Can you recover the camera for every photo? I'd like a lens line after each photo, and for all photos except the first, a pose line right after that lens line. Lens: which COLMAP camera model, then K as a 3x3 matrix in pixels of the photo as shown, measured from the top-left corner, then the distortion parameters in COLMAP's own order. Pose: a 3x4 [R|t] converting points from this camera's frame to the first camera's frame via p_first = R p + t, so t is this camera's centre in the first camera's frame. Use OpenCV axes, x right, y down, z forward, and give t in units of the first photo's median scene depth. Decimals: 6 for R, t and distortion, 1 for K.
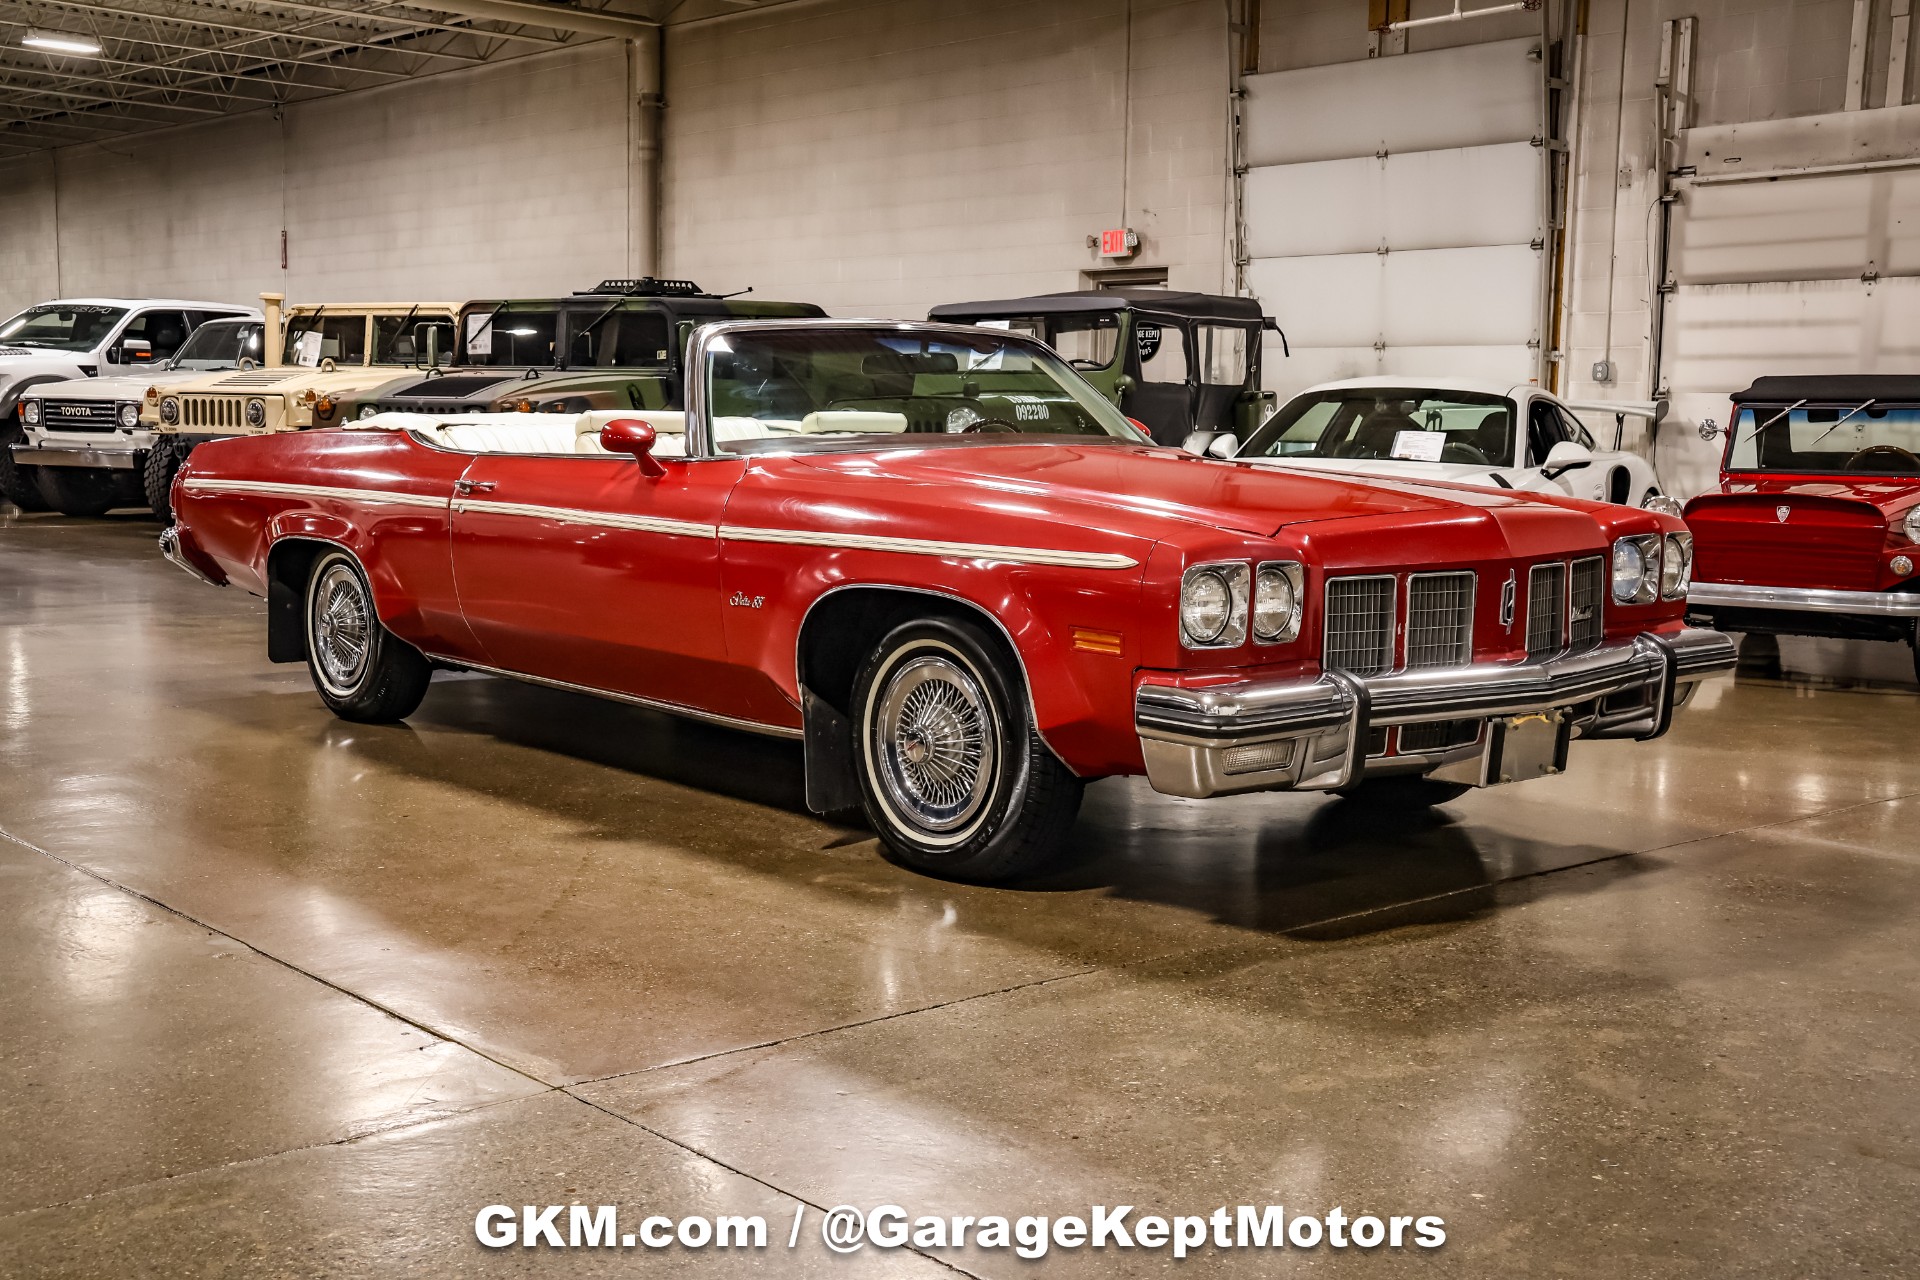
lens RADIAL K [[2252.6, 0, 953.2], [0, 2252.6, 633.1], [0, 0, 1]] dist [-0.027679, 0.372853]
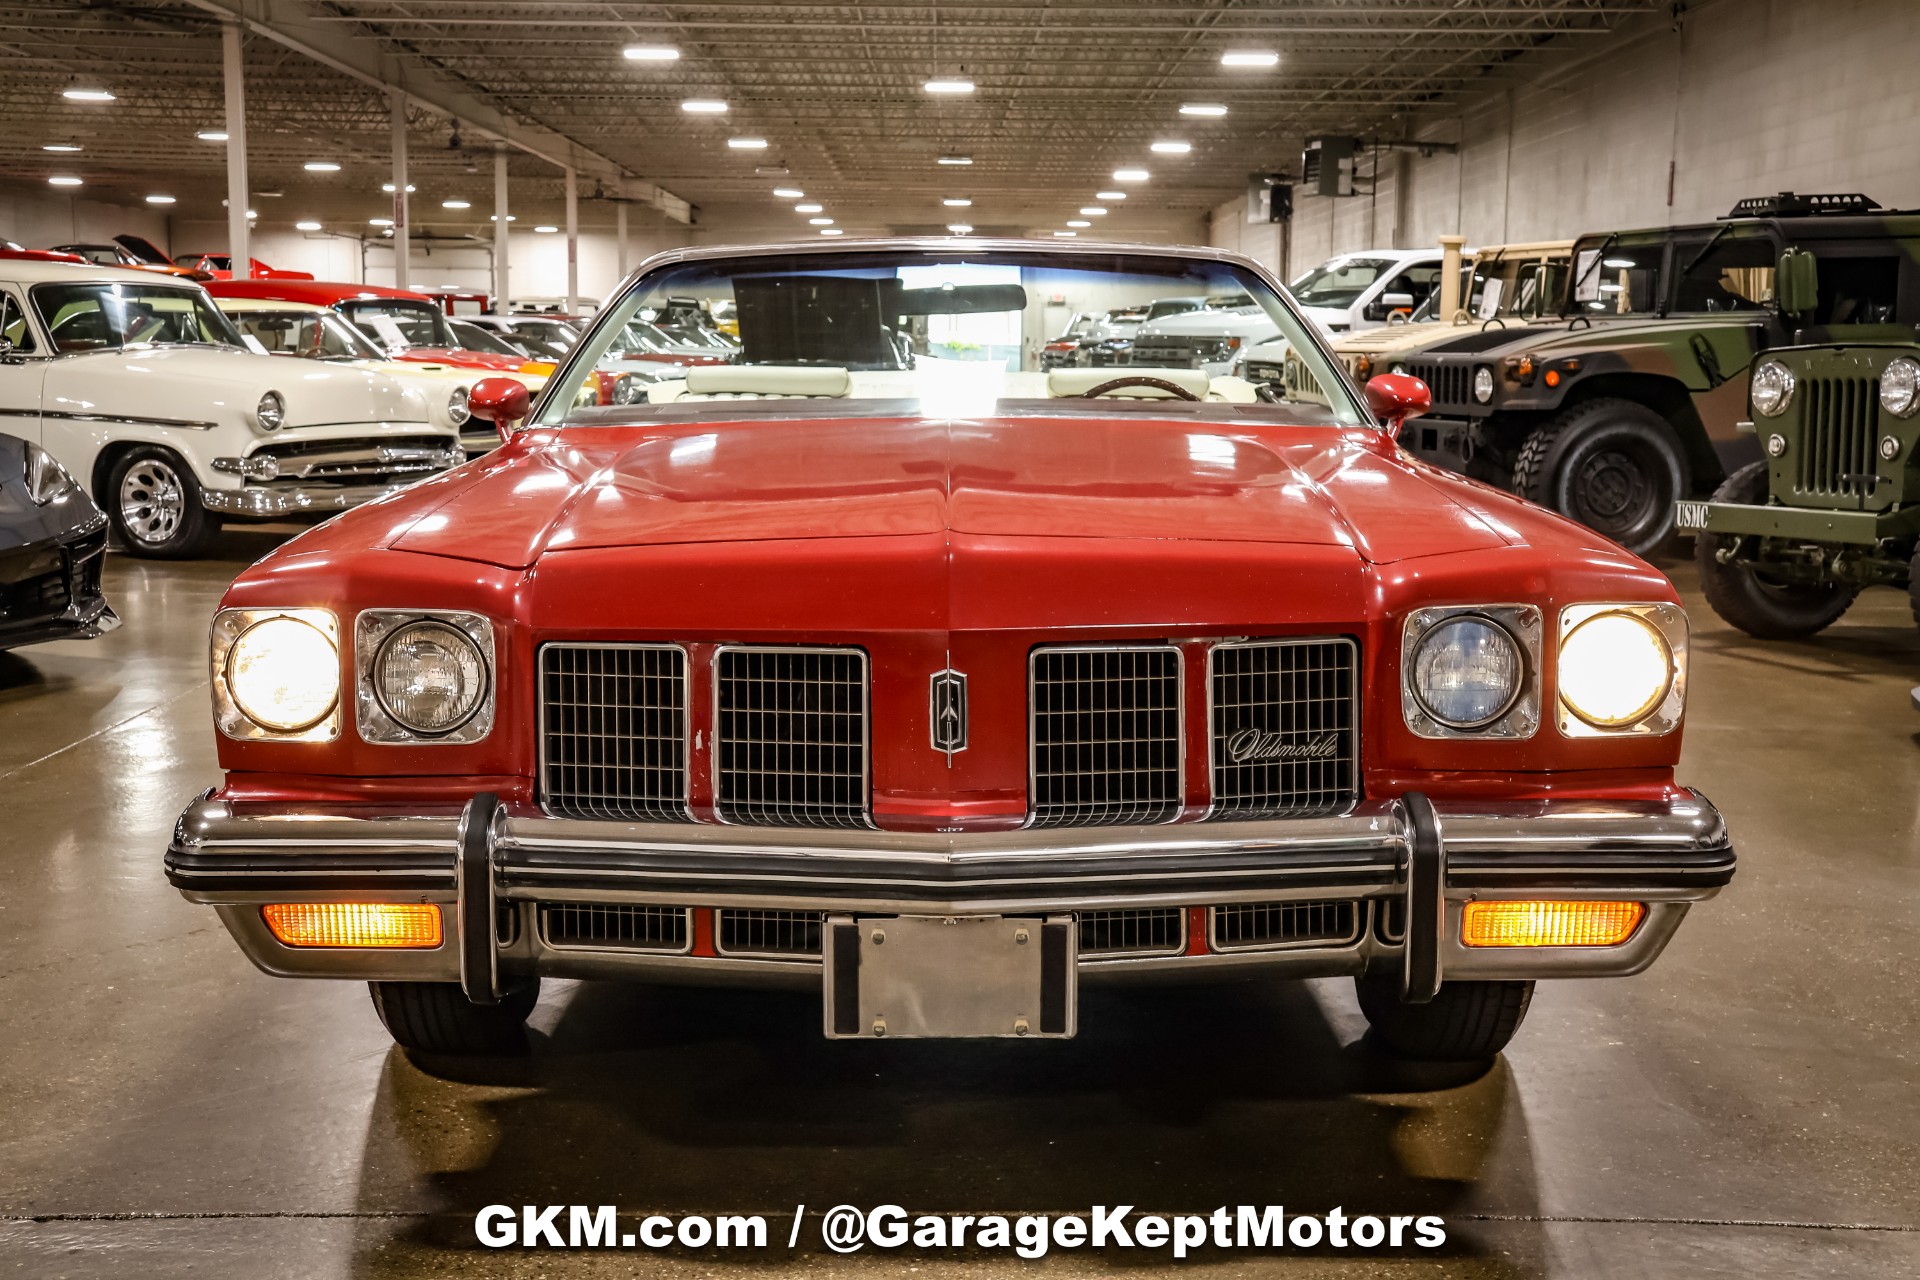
lens RADIAL K [[2468.6, 0, 960.9], [0, 2468.6, 636.9], [0, 0, 1]] dist [0.003300, 0.432685]
pose [[0.760425, 0.065914, -0.646072, 0.254967], [-0.060292, 0.997705, 0.030825, -0.020110], [0.646621, 0.015513, 0.762654, 0.212885]]
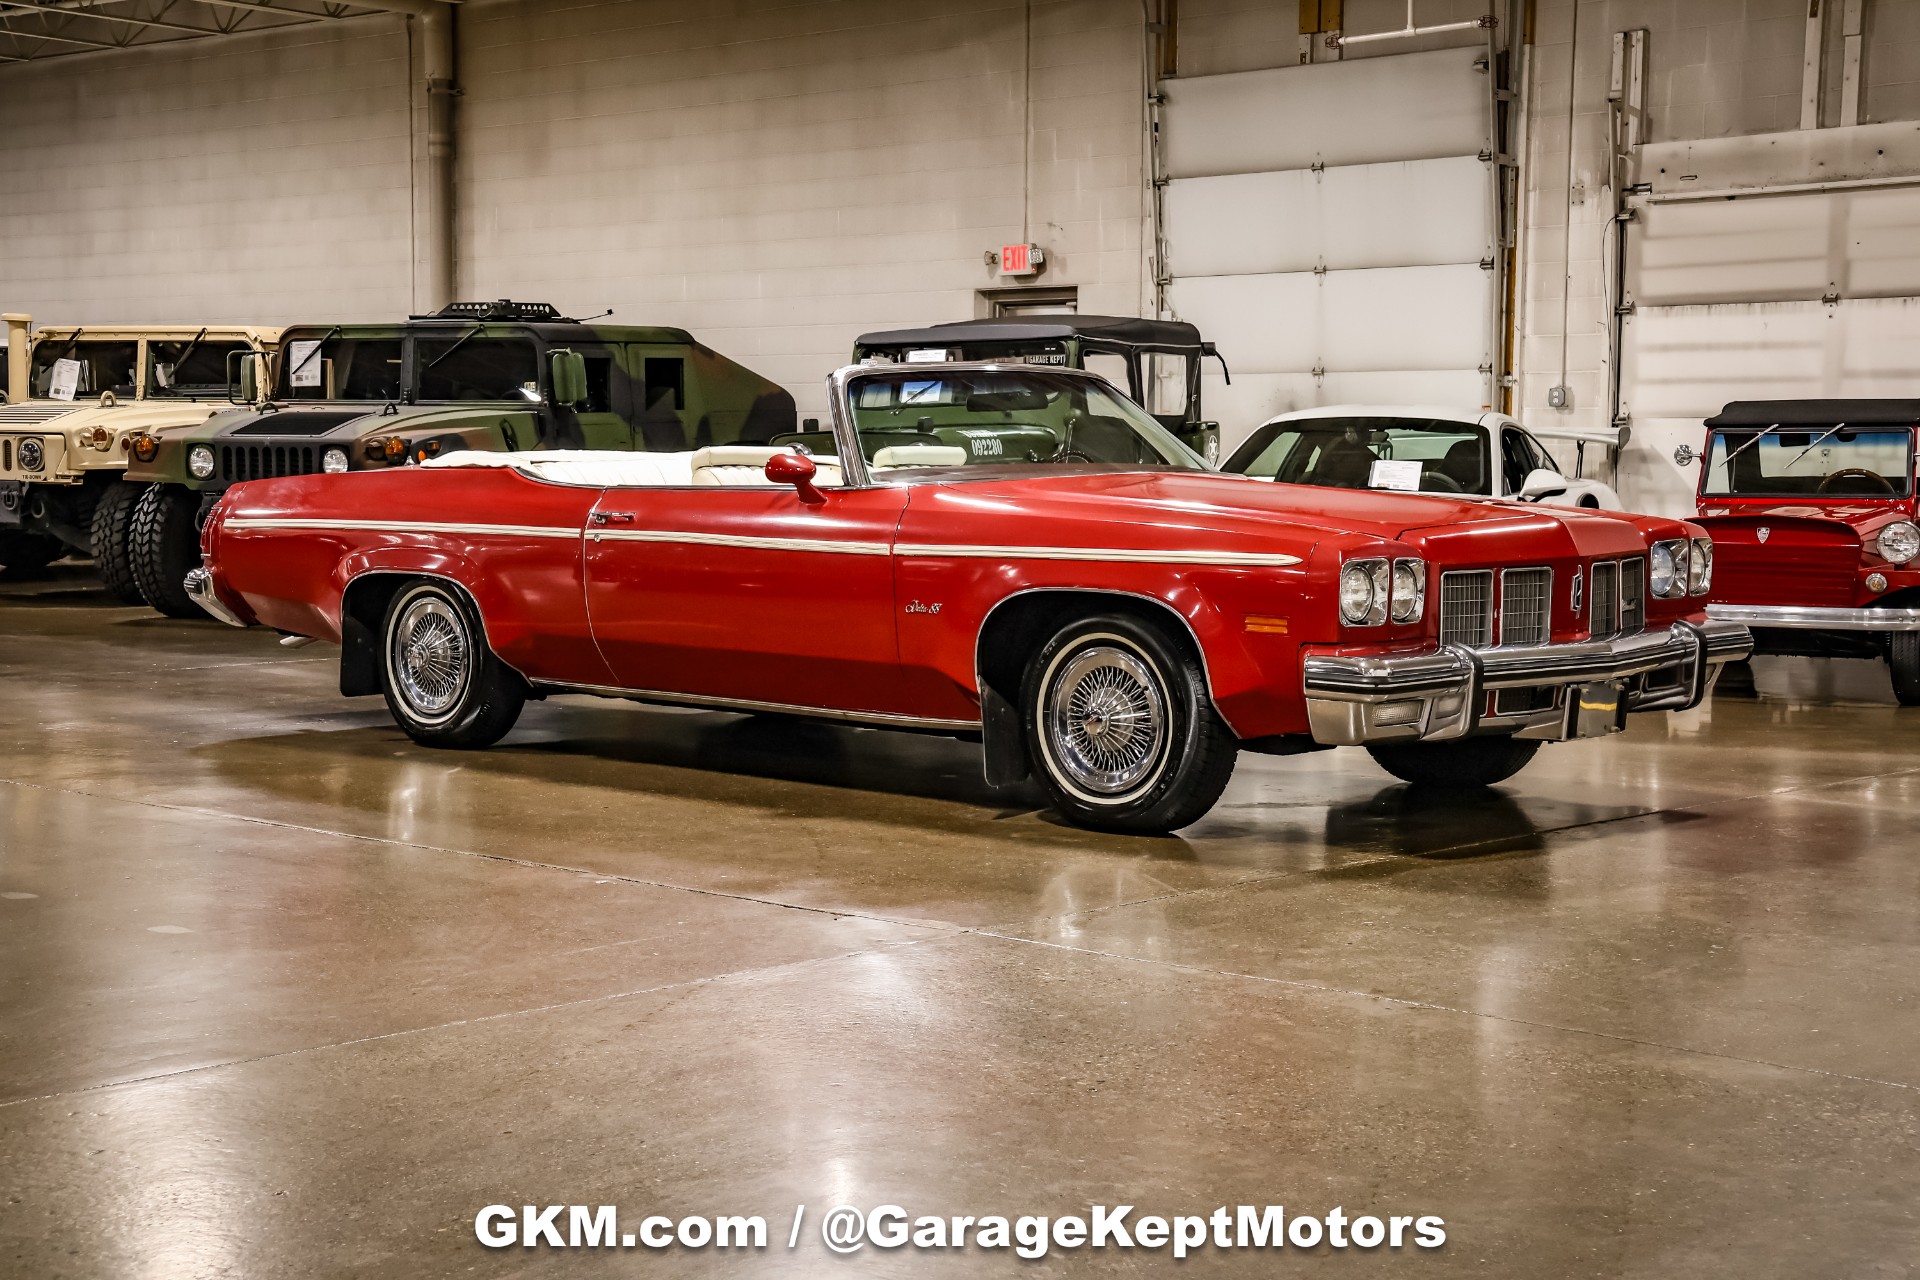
lens RADIAL K [[2981.5, 0, 950.9], [0, 2981.5, 635.7], [0, 0, 1]] dist [0.115203, 0.563183]
pose [[0.994172, -0.016900, 0.106474, -0.107442], [0.020664, 0.999196, -0.034355, 0.023707], [-0.105808, 0.036355, 0.993722, -0.236215]]
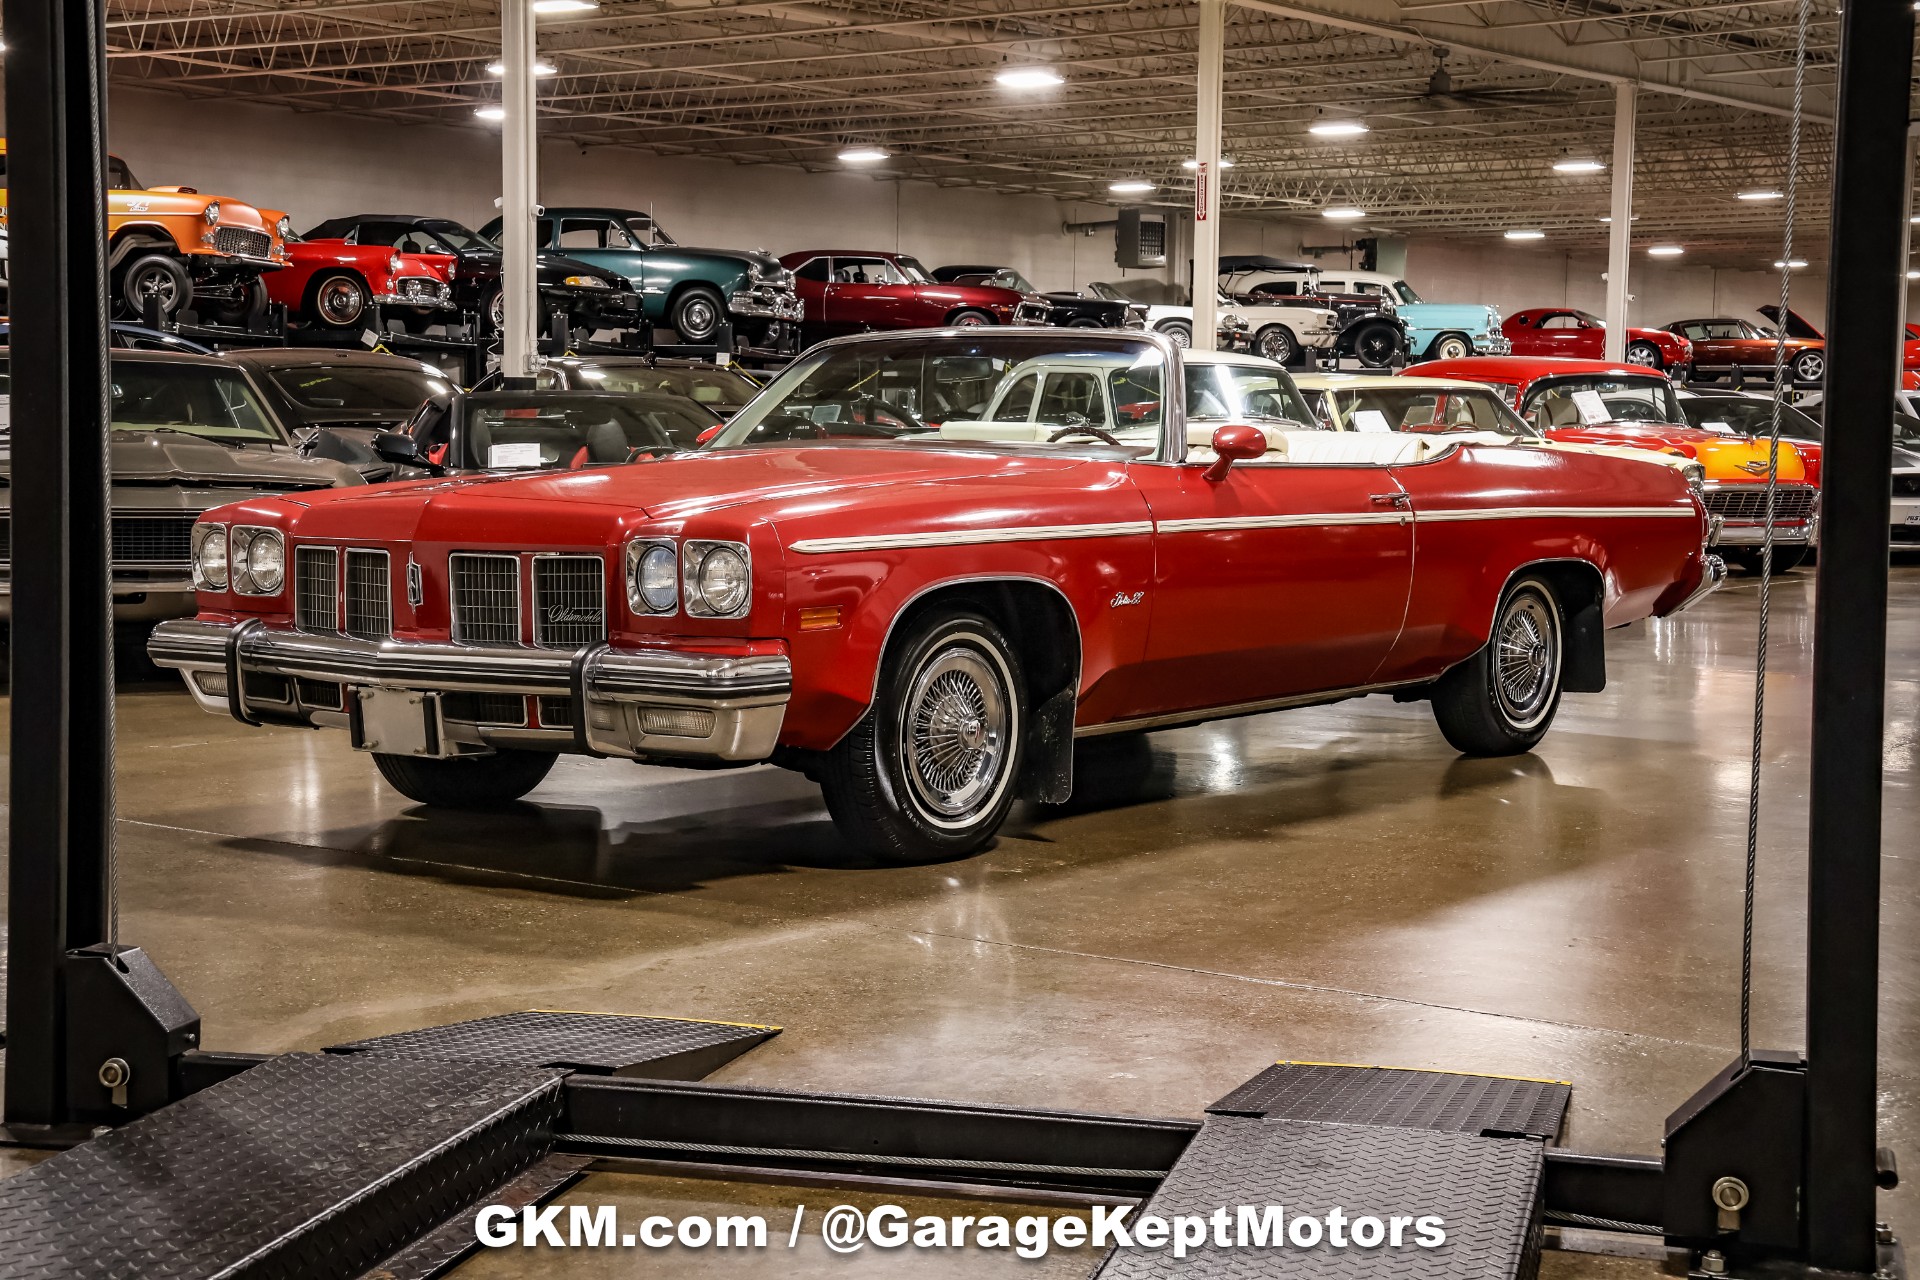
lens RADIAL K [[3017.4, 0, 953.5], [0, 3017.4, 636.0], [0, 0, 1]] dist [0.115066, 0.627836]
pose [[0.213121, 0.057730, -0.975319, 0.674521], [-0.105504, 0.993775, 0.035768, -0.026619], [0.971313, 0.095277, 0.217885, 0.372761]]
